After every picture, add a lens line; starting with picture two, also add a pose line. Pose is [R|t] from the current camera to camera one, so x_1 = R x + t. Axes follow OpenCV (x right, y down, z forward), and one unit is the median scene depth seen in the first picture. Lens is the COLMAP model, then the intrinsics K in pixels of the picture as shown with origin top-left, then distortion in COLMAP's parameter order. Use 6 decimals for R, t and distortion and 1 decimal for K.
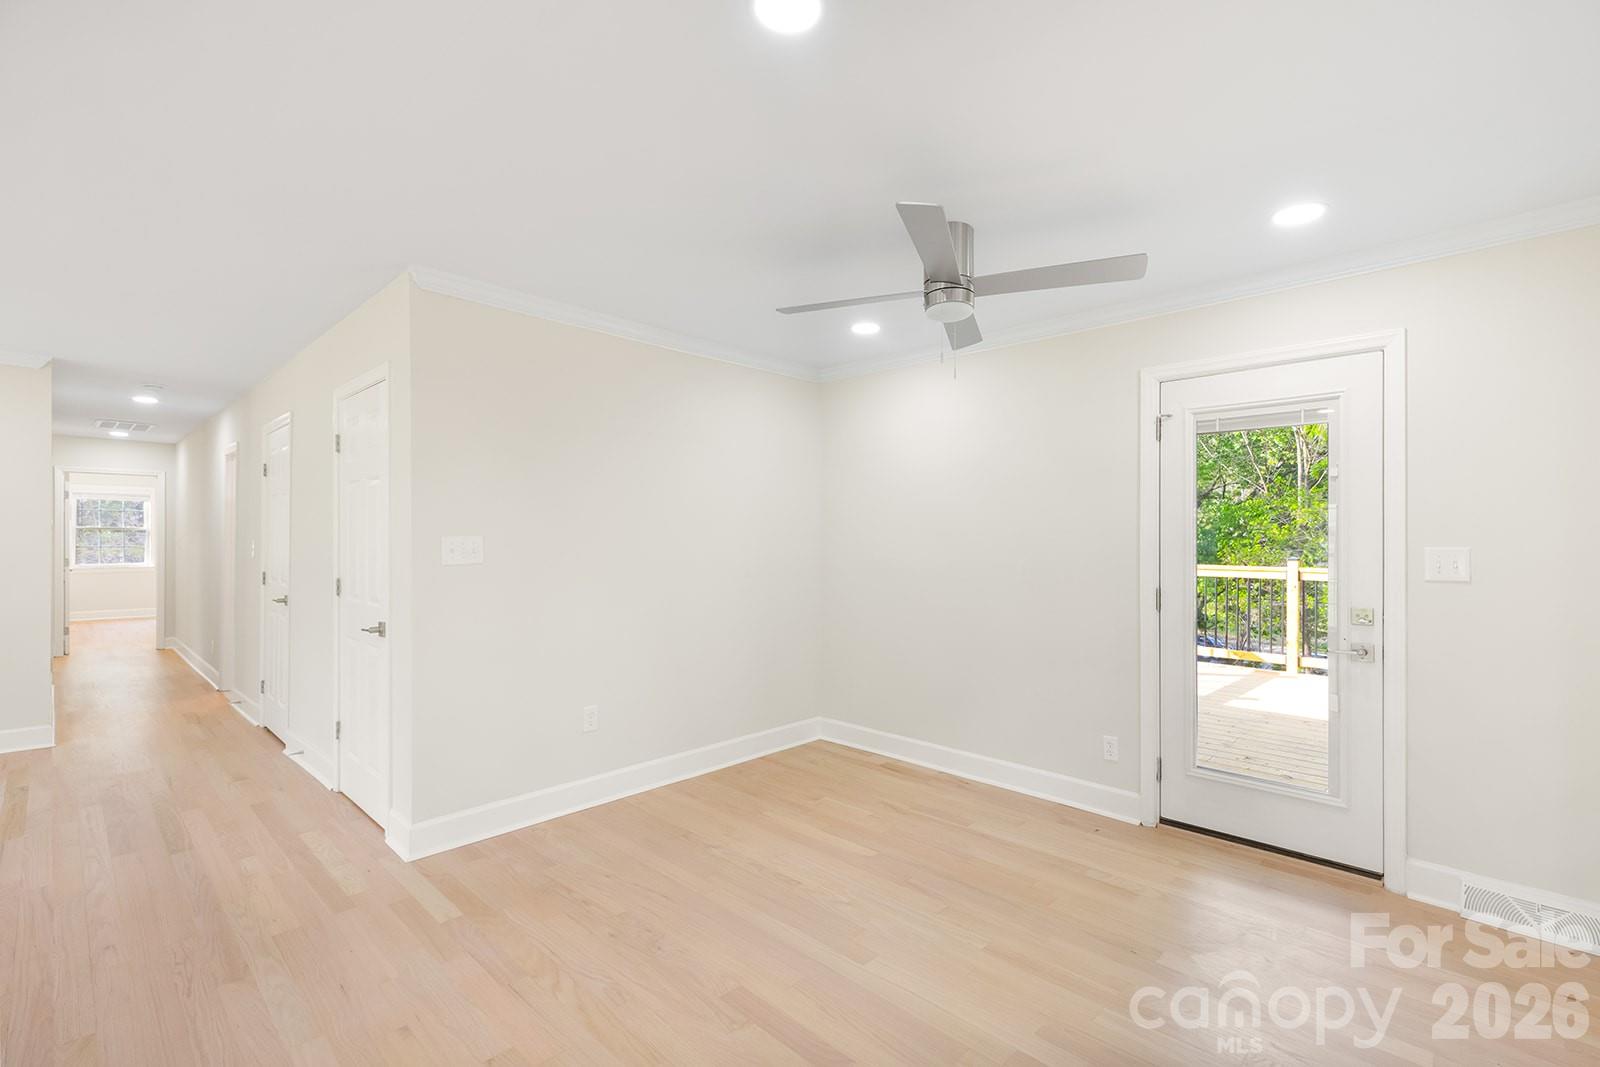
lens RADIAL K [[712.5, 0, 809.0], [0, 712.5, 529.6], [0, 0, 1]] dist [0.001833, 0.000300]
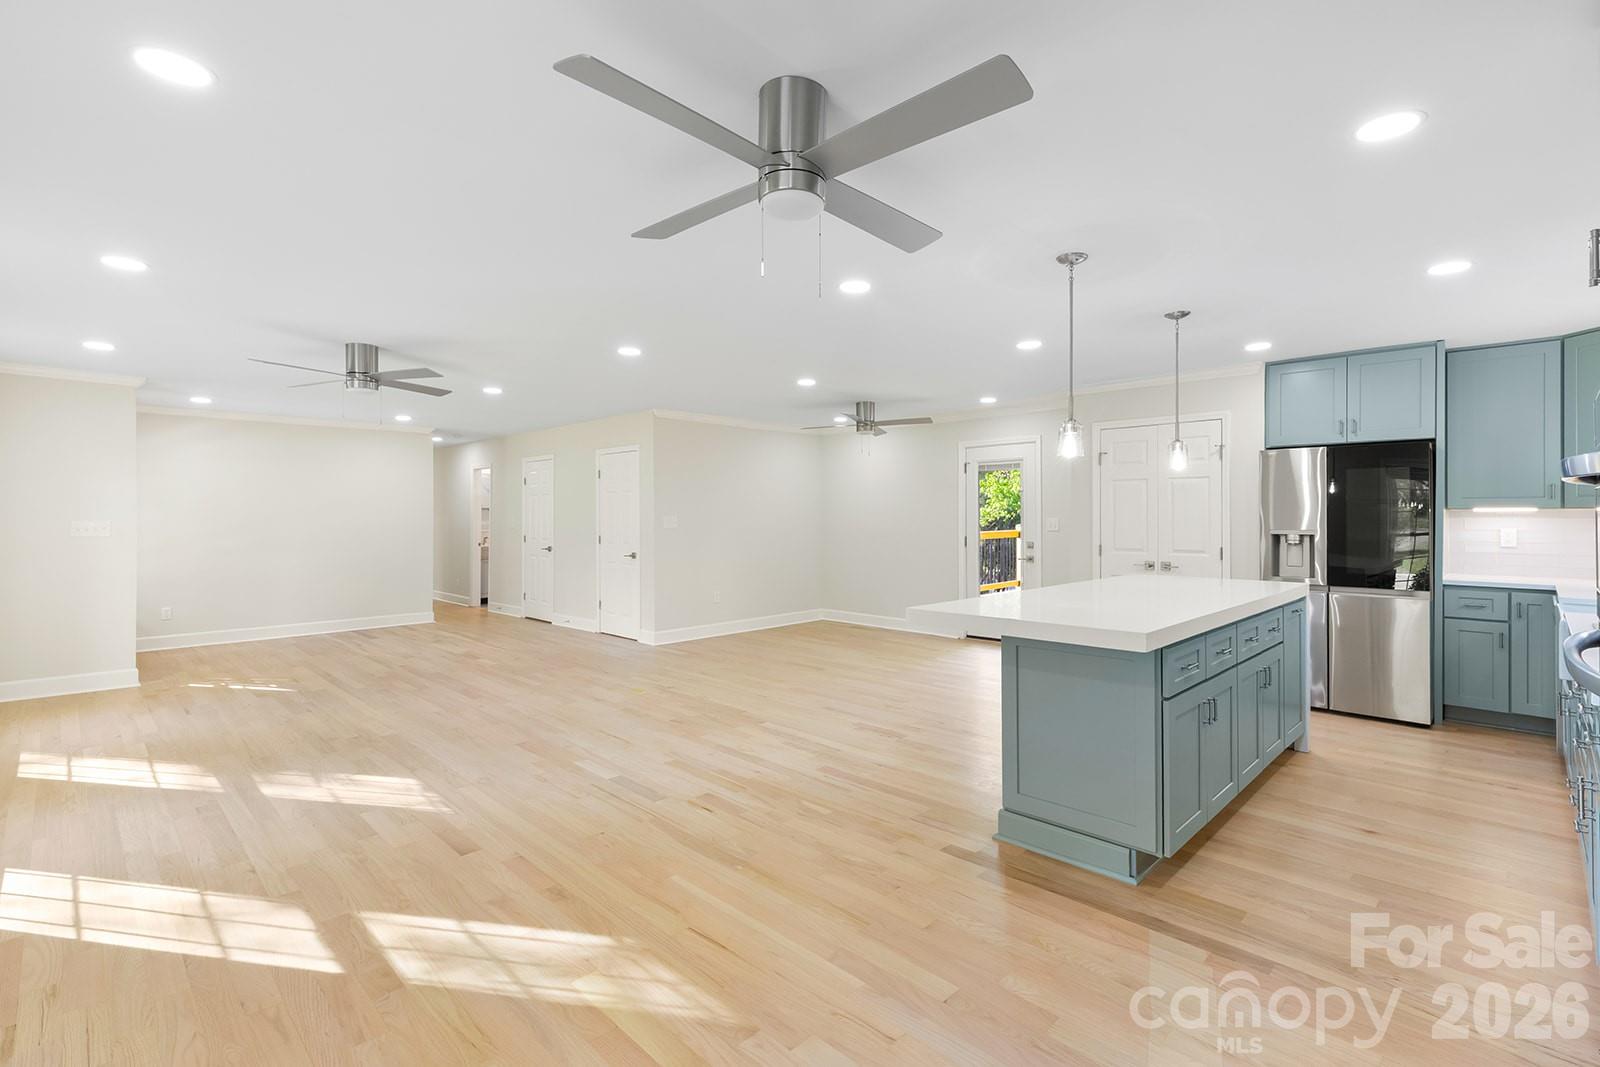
lens RADIAL K [[712.5, 0, 809.0], [0, 712.5, 529.6], [0, 0, 1]] dist [0.001833, 0.000300]
pose [[0.999998, -0.001986, -0.000912, -0.021988], [0.001983, 0.999991, -0.003783, 0.059784], [0.000919, 0.003781, 0.999992, -1.249851]]
